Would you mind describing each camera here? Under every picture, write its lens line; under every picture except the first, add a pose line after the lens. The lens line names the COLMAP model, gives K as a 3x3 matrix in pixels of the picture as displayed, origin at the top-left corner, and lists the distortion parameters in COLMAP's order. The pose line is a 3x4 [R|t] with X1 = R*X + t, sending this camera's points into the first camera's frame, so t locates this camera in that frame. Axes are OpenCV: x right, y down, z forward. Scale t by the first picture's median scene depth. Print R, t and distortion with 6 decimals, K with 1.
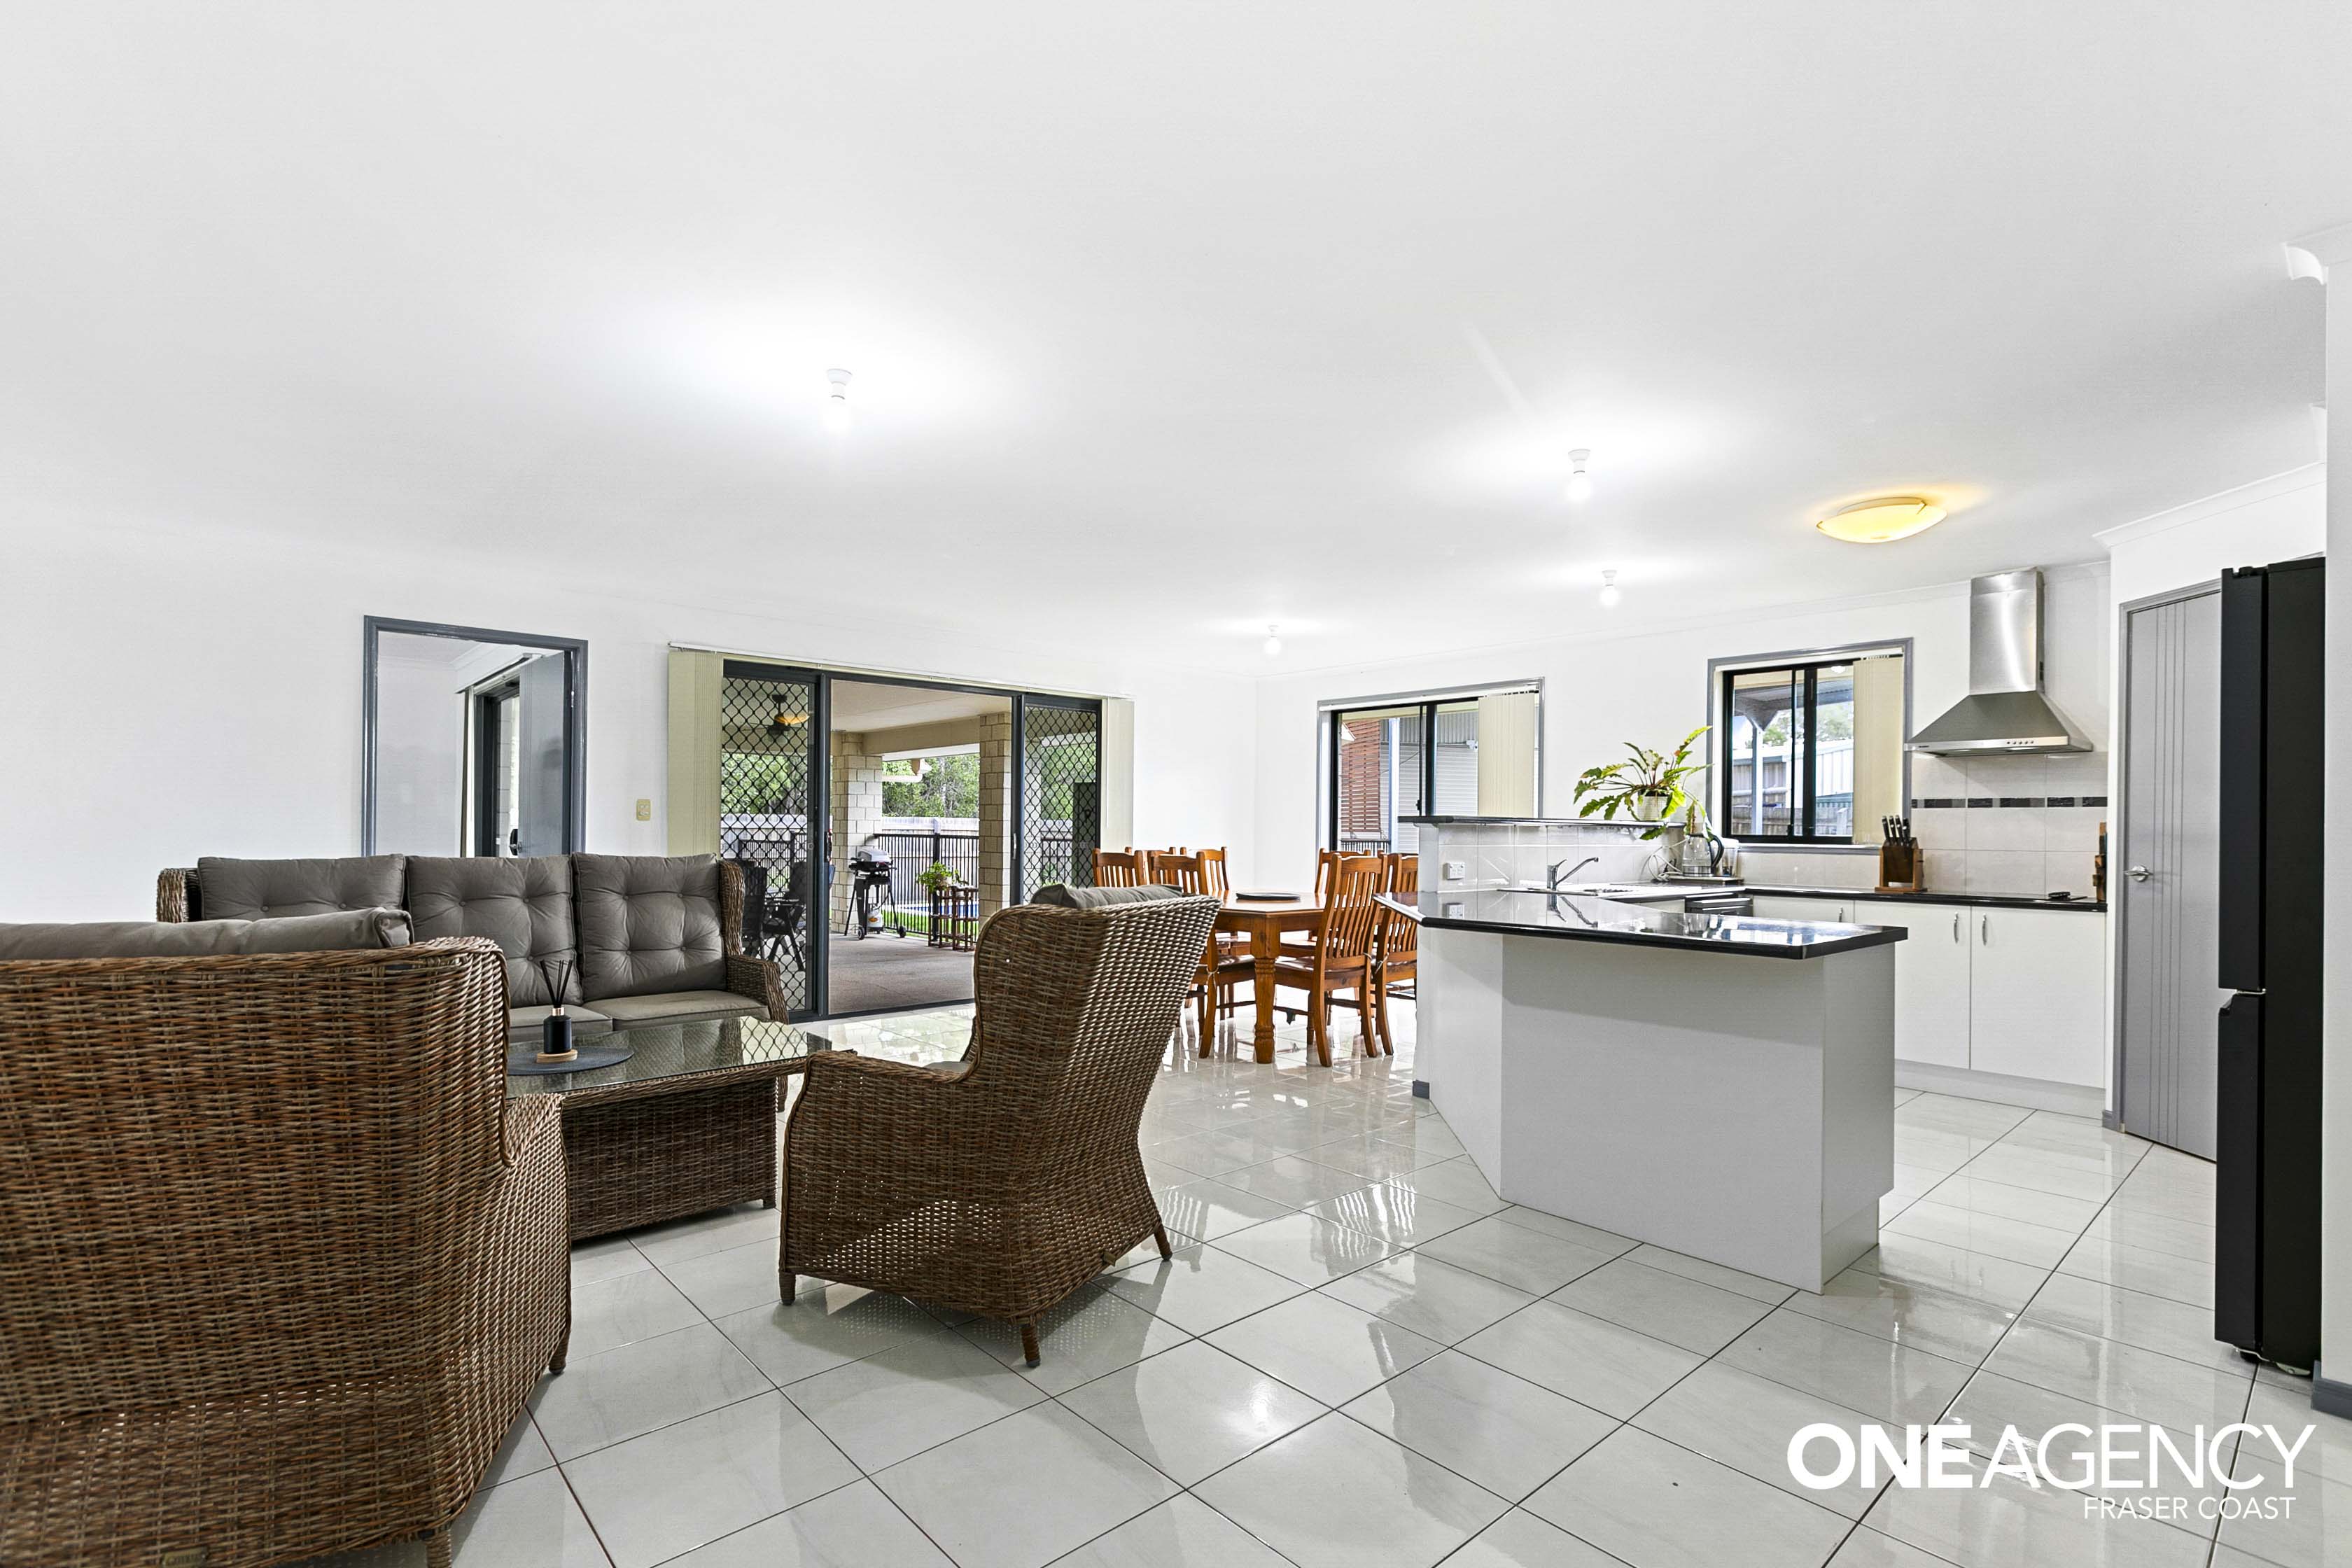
lens RADIAL K [[1086.9, 0, 1161.8], [0, 1086.9, 836.5], [0, 0, 1]] dist [0.002062, -0.000108]
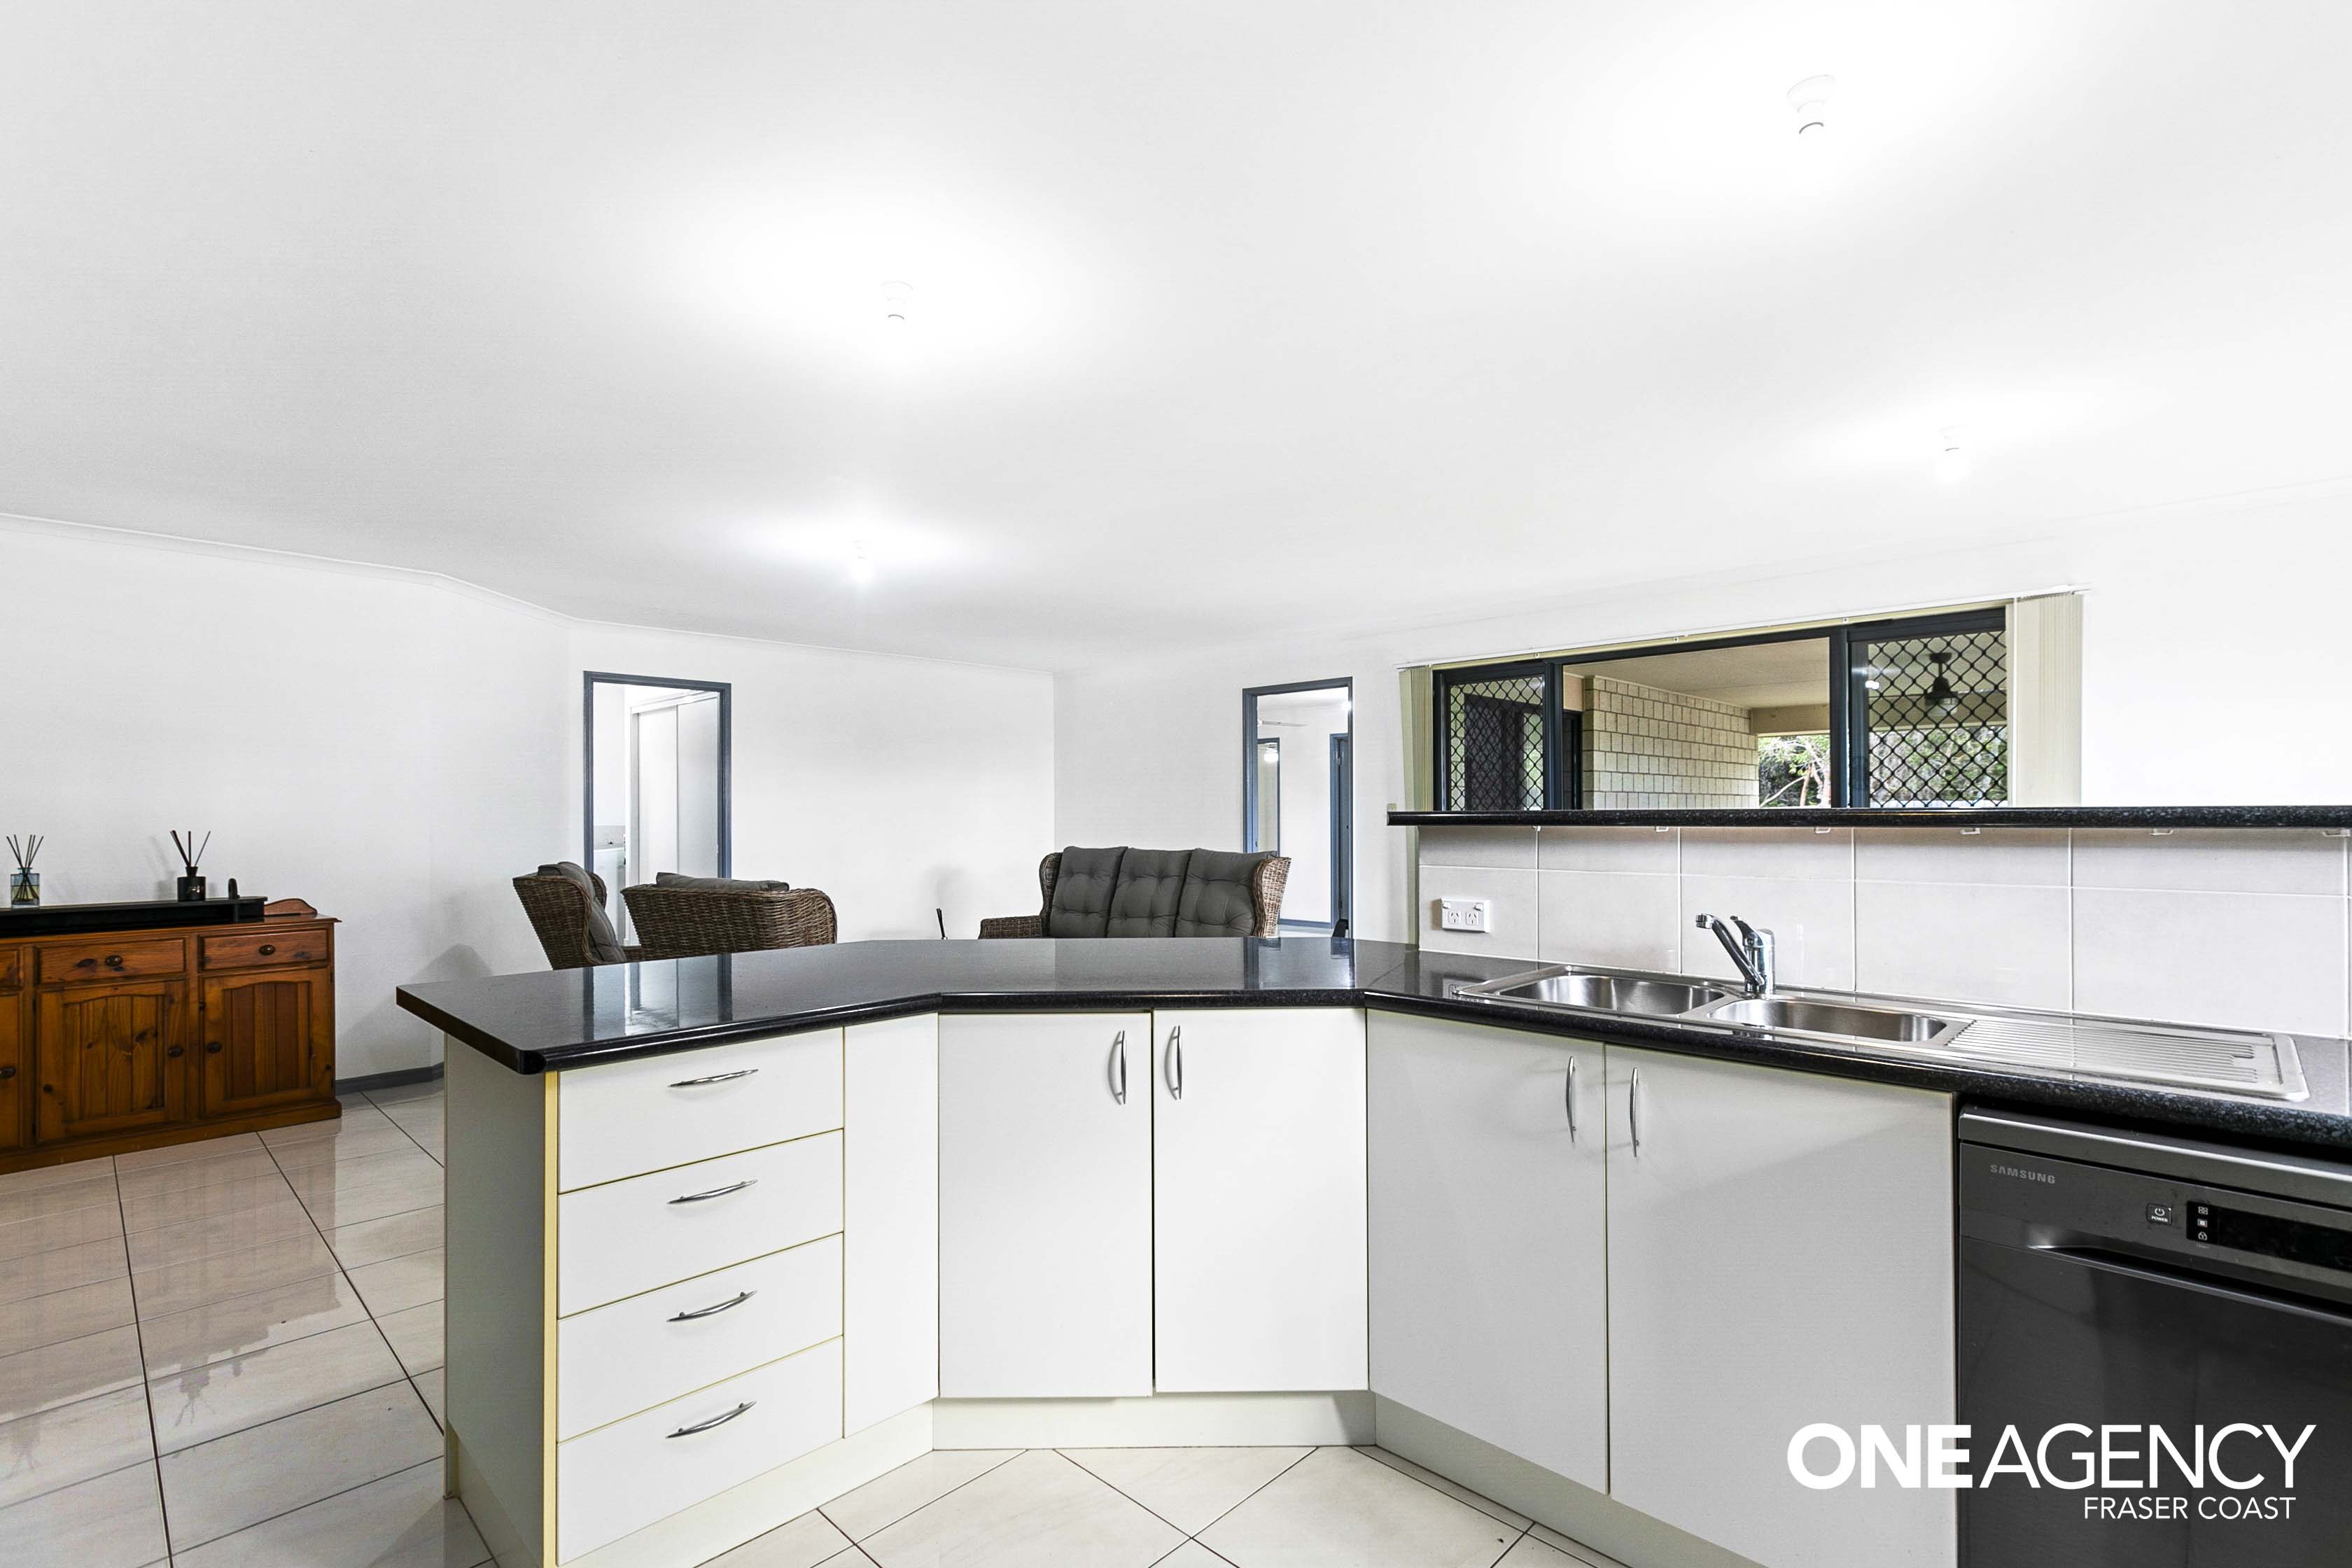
lens RADIAL K [[1074.3, 0, 1177.0], [0, 1074.3, 805.2], [0, 0, 1]] dist [-0.000392, -0.000171]
pose [[0.075867, -0.018358, -0.996949, 0.630939], [0.000243, 0.999831, -0.018393, -0.009768], [0.997118, 0.001153, 0.075859, 0.664010]]
